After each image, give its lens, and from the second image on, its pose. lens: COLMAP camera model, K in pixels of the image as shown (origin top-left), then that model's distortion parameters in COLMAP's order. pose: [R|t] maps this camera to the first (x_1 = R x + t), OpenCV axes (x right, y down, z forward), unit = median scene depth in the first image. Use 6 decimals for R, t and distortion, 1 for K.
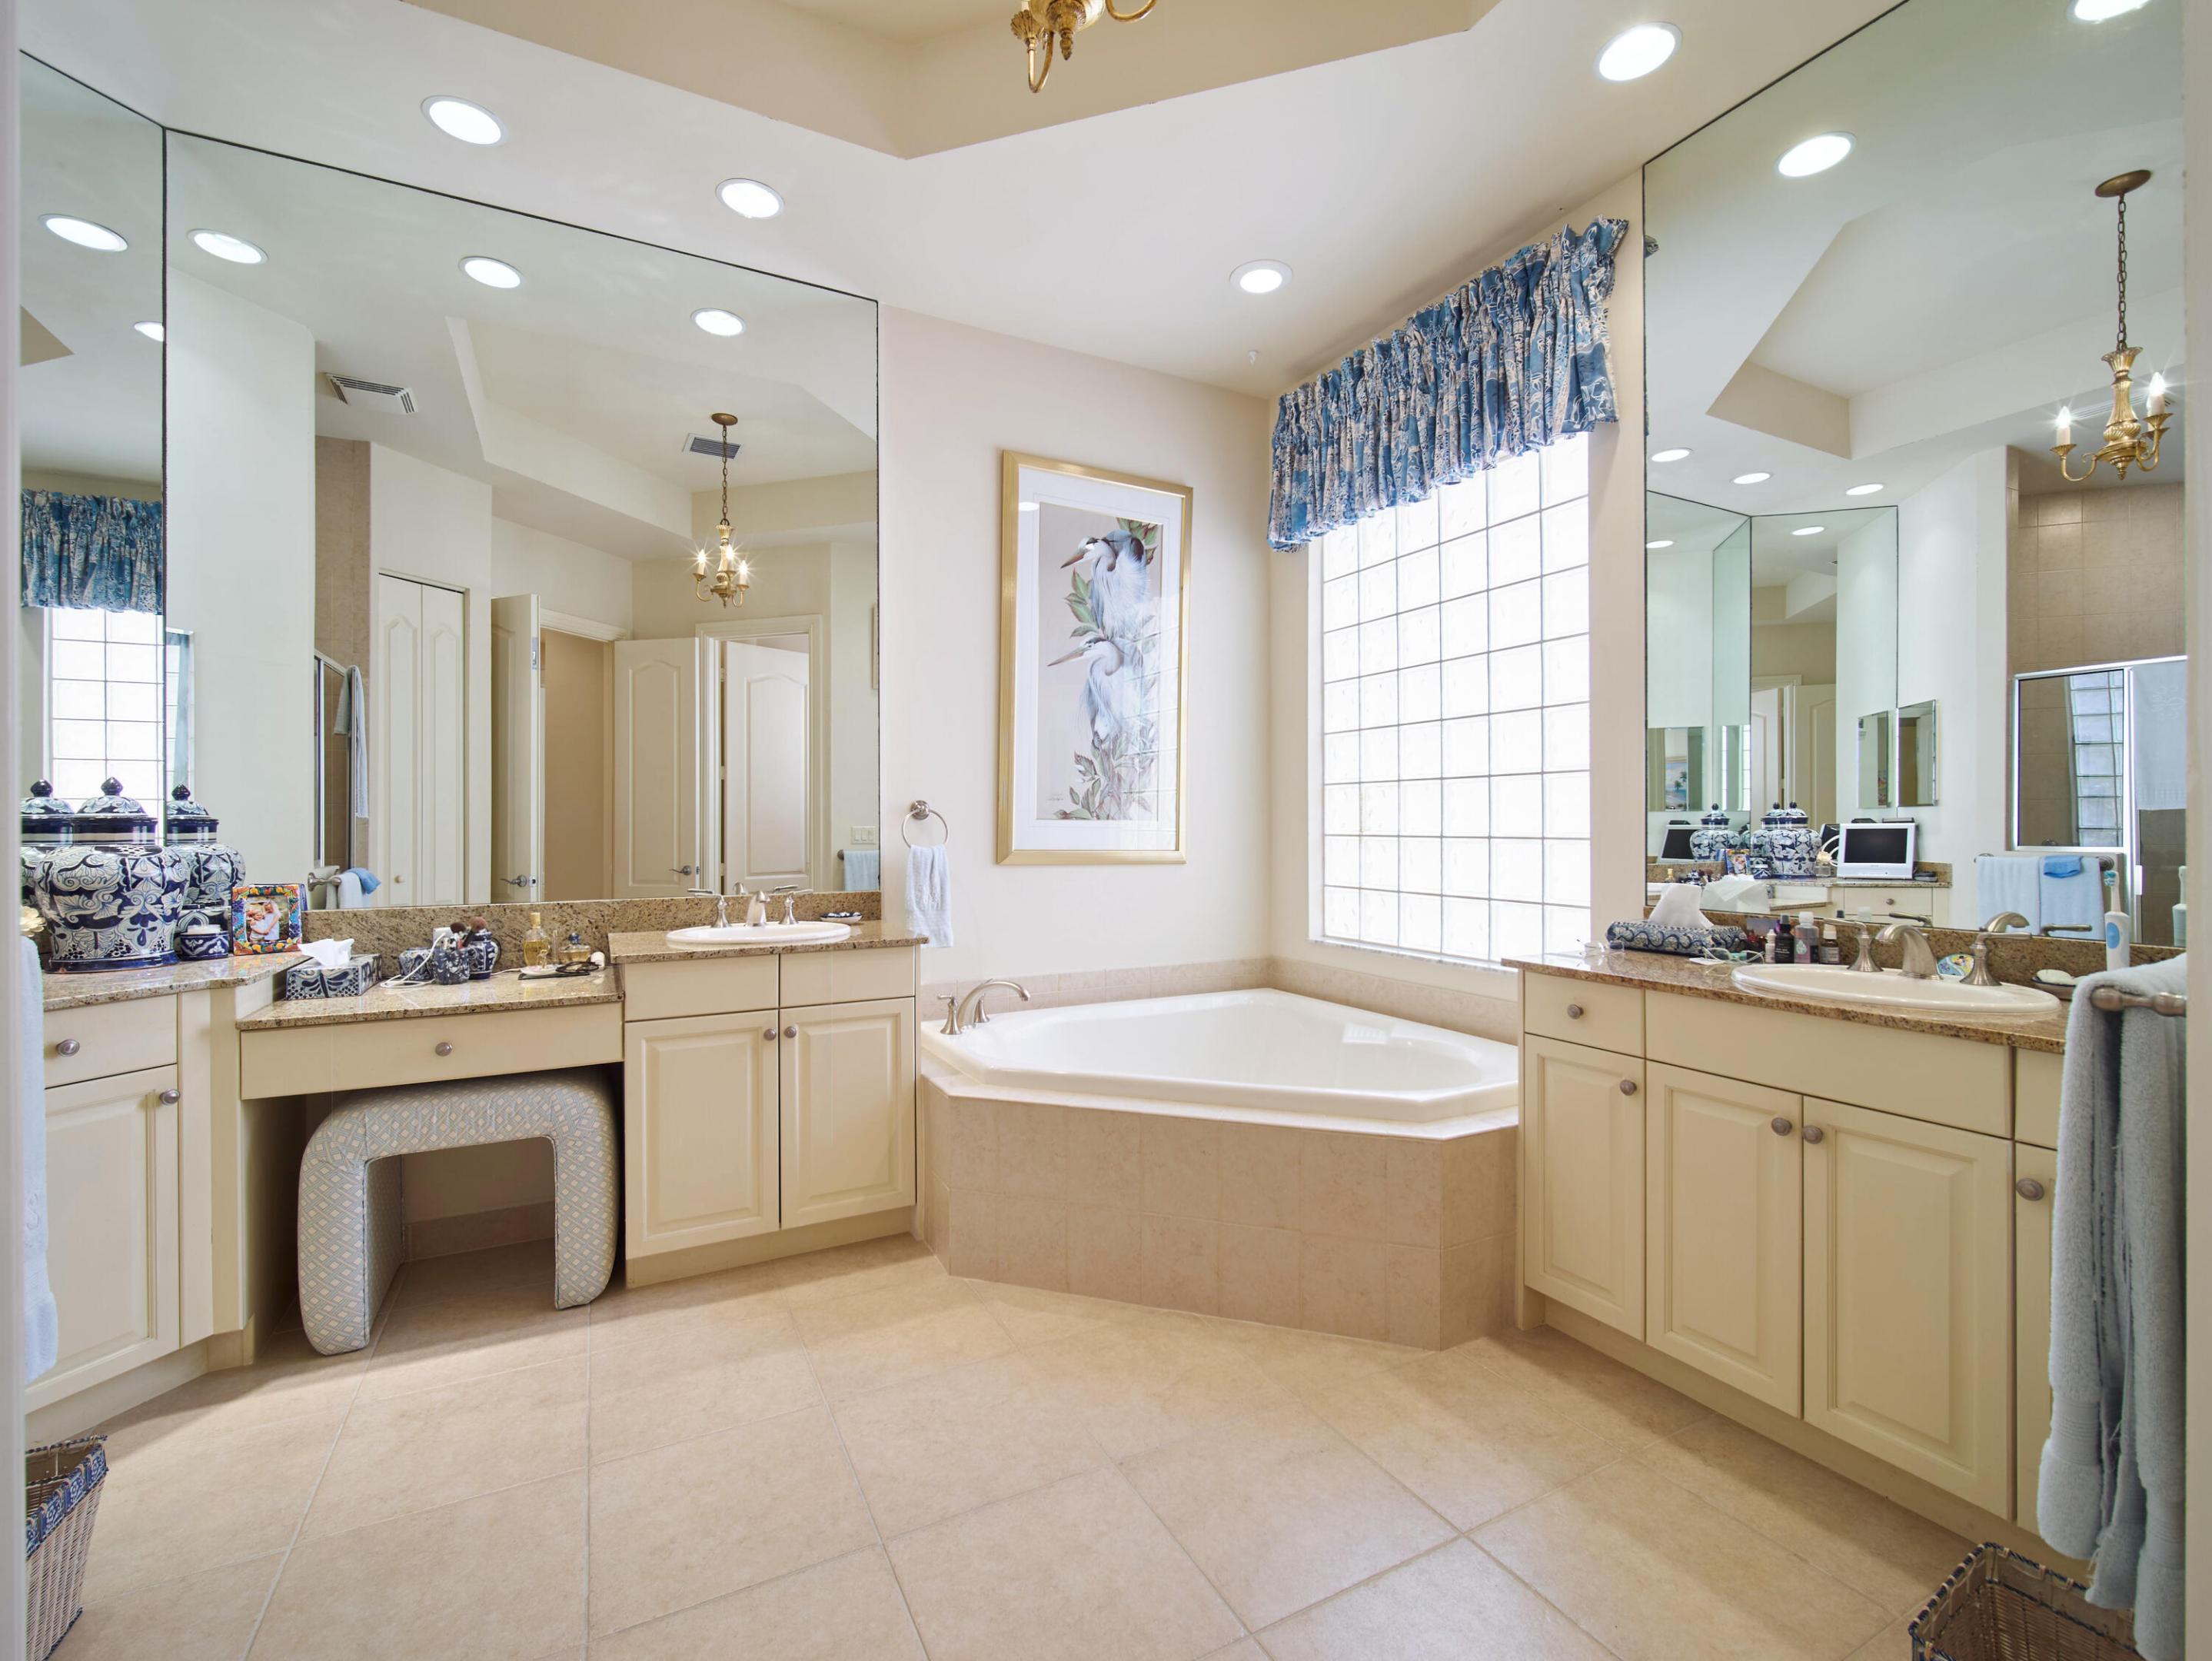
lens RADIAL K [[987.9, 0, 1109.1], [0, 987.9, 827.4], [0, 0, 1]] dist [0.005161, -0.000753]
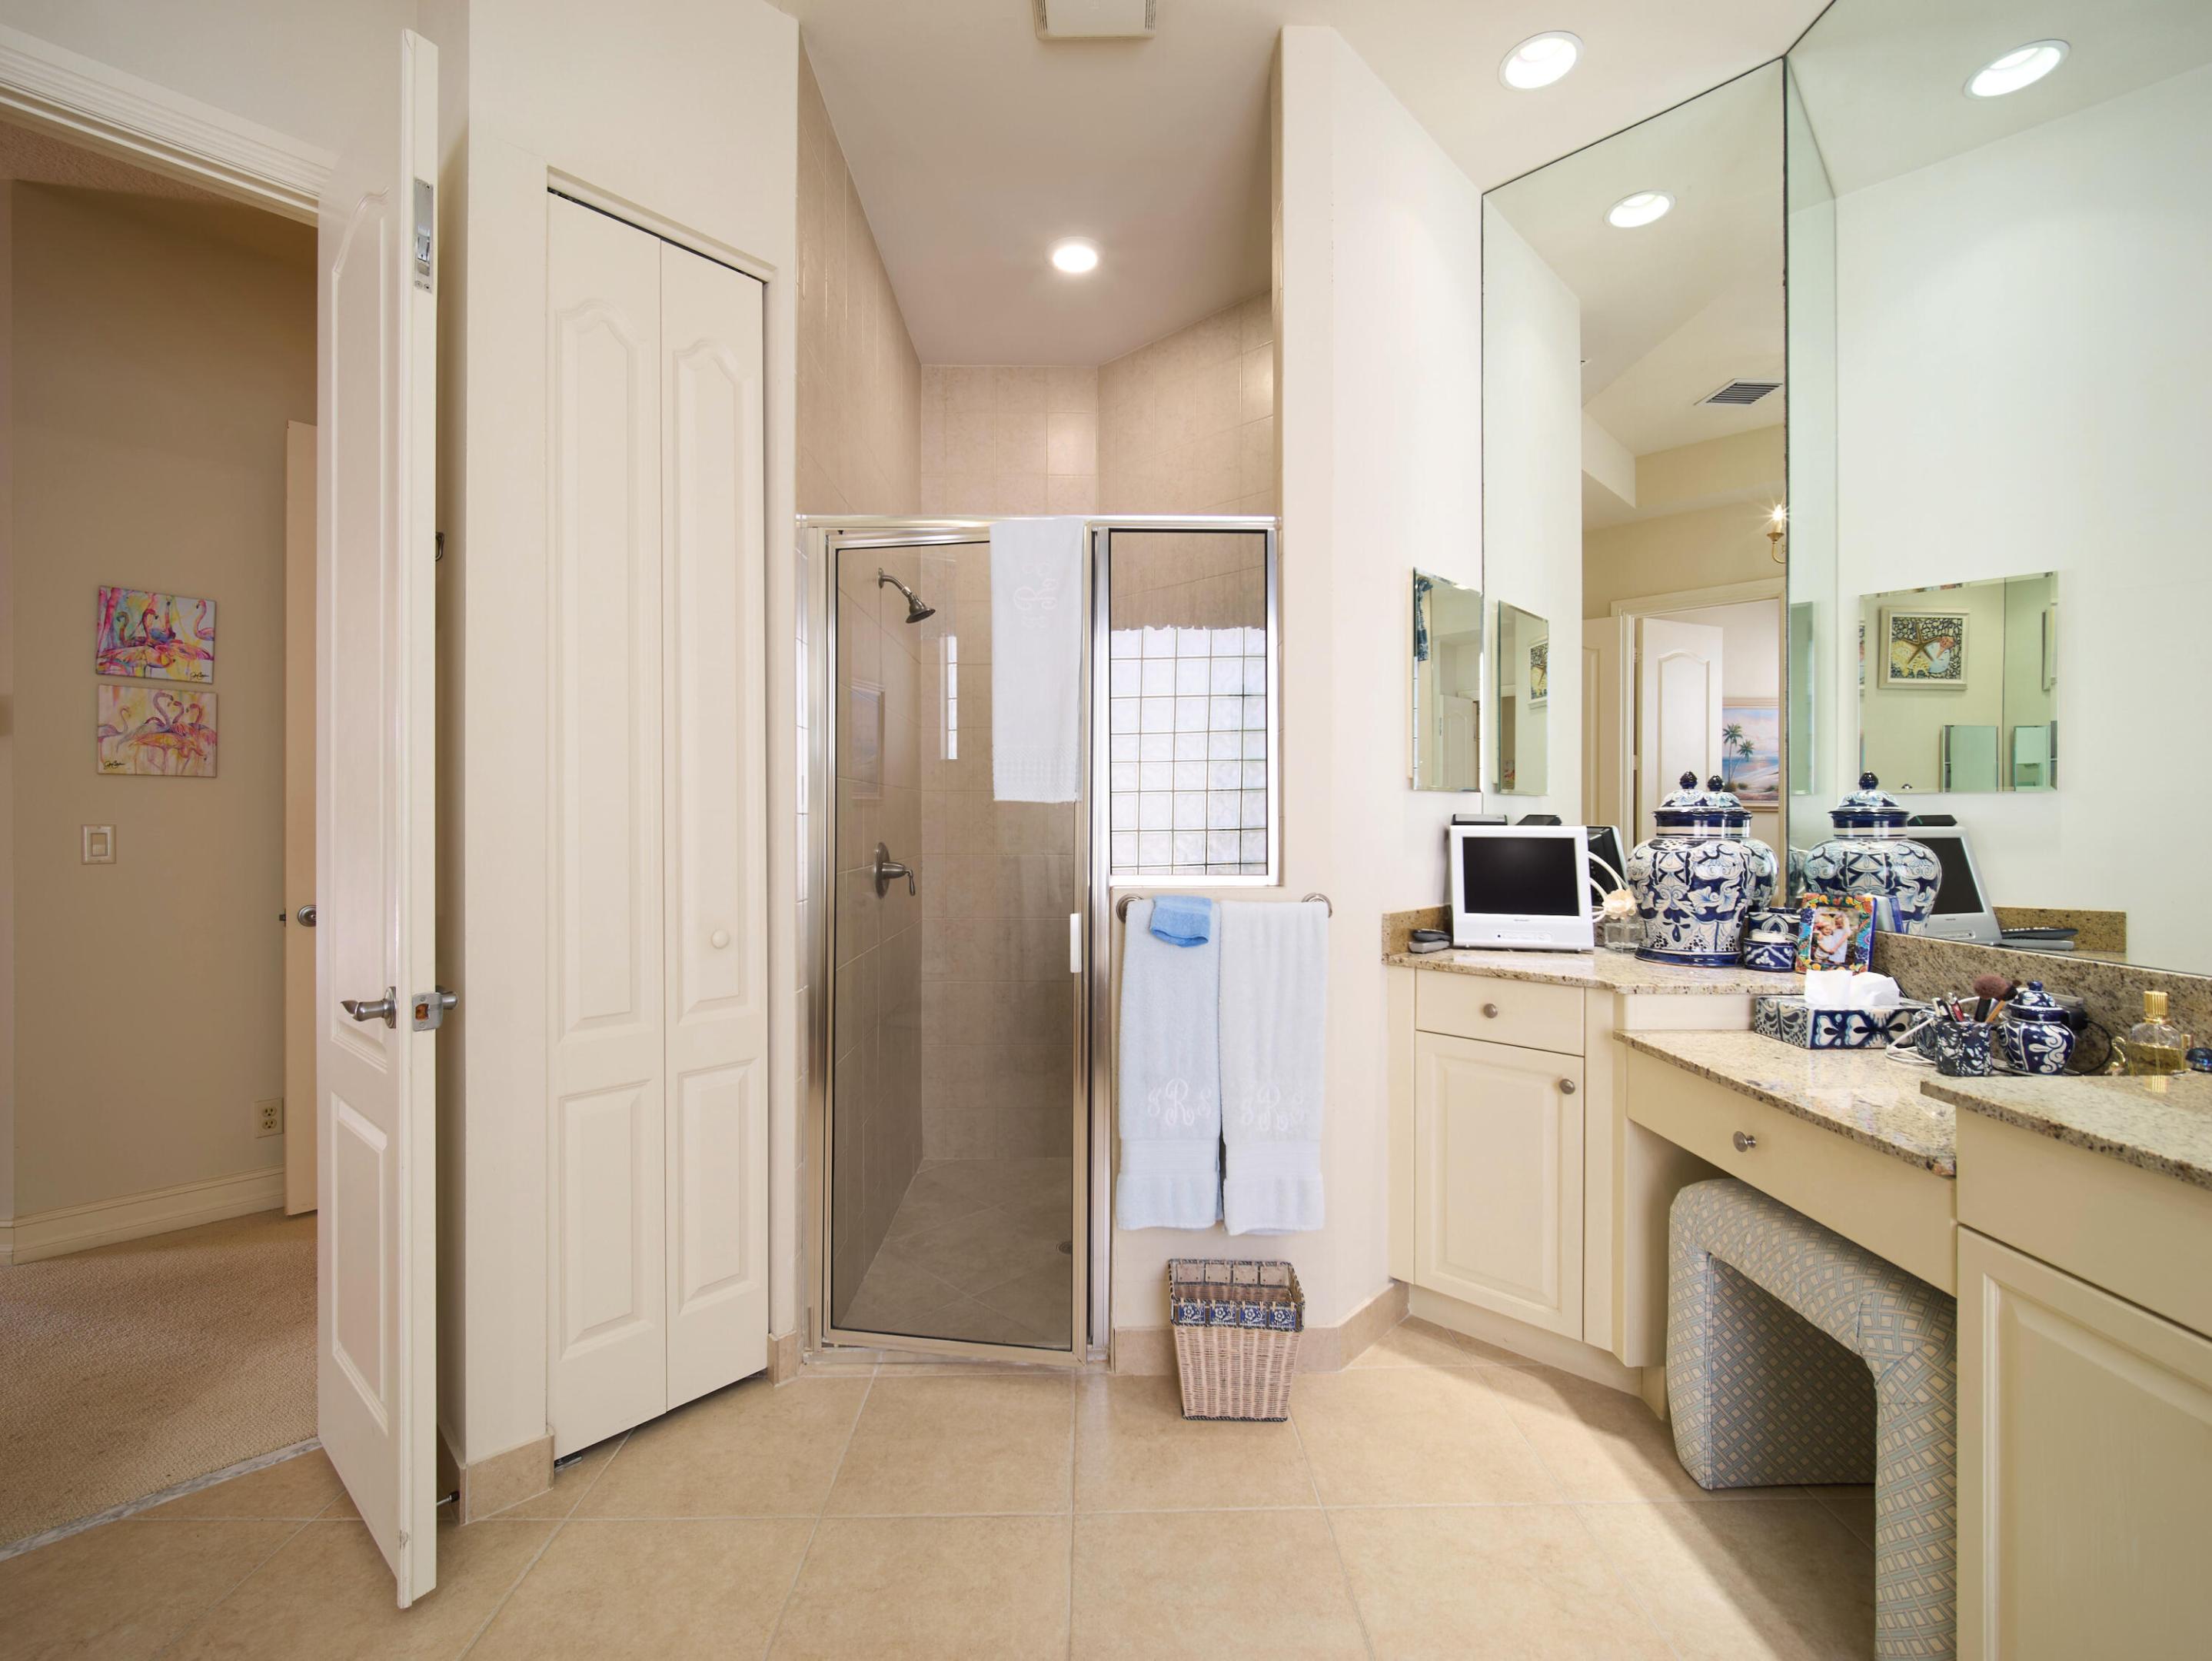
lens RADIAL K [[987.9, 0, 1105.9], [0, 987.9, 825.0], [0, 0, 1]] dist [0.005161, -0.000753]
pose [[-0.455788, 0.009391, -0.890039, 0.151881], [0.000307, 0.999946, 0.010394, -0.006360], [0.890088, 0.004464, -0.455766, 0.926705]]
